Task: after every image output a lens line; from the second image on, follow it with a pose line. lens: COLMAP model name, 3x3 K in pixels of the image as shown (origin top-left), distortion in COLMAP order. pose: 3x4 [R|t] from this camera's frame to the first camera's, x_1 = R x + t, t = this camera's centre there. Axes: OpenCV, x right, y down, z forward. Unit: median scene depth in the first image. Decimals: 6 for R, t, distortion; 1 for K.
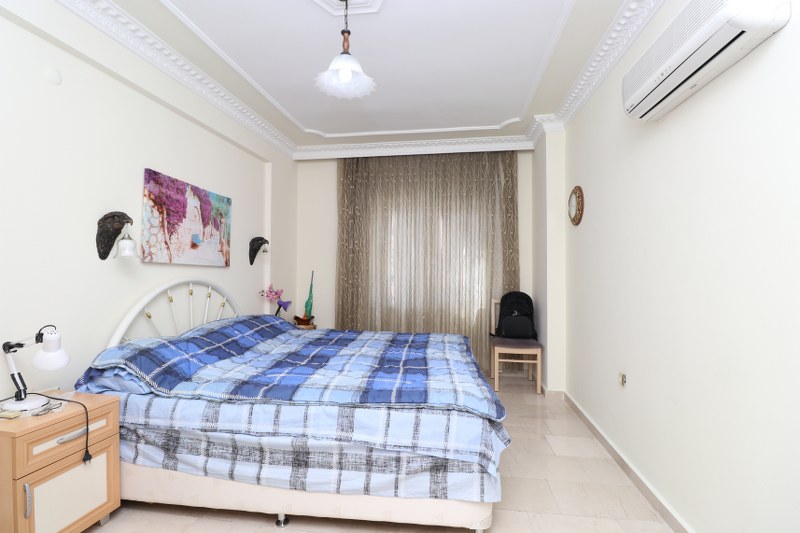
lens RADIAL K [[372.0, 0, 400.0], [0, 372.0, 266.5], [0, 0, 1]] dist [0.002531, -0.011902]
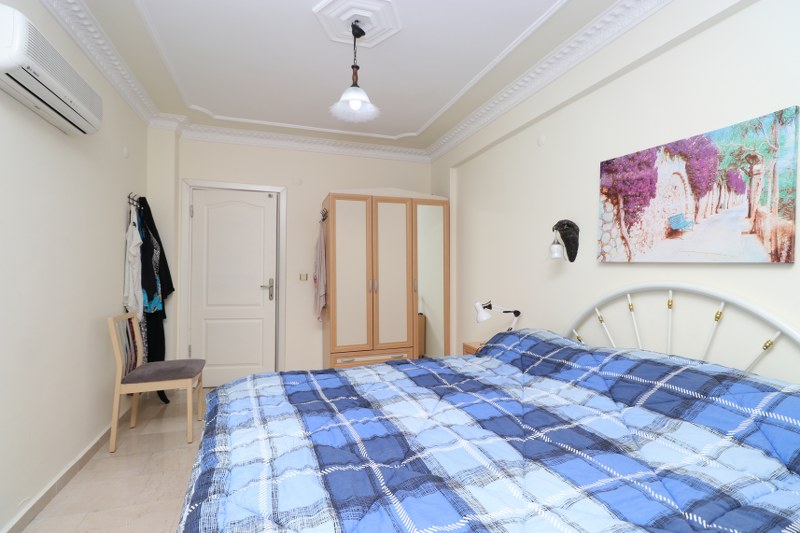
lens RADIAL K [[372.0, 0, 400.0], [0, 372.0, 266.5], [0, 0, 1]] dist [0.002531, -0.011902]
pose [[-0.884448, 0.000650, -0.466639, 0.194710], [0.009393, 0.999821, -0.016409, 0.009260], [0.466545, -0.018896, -0.884296, 1.483842]]
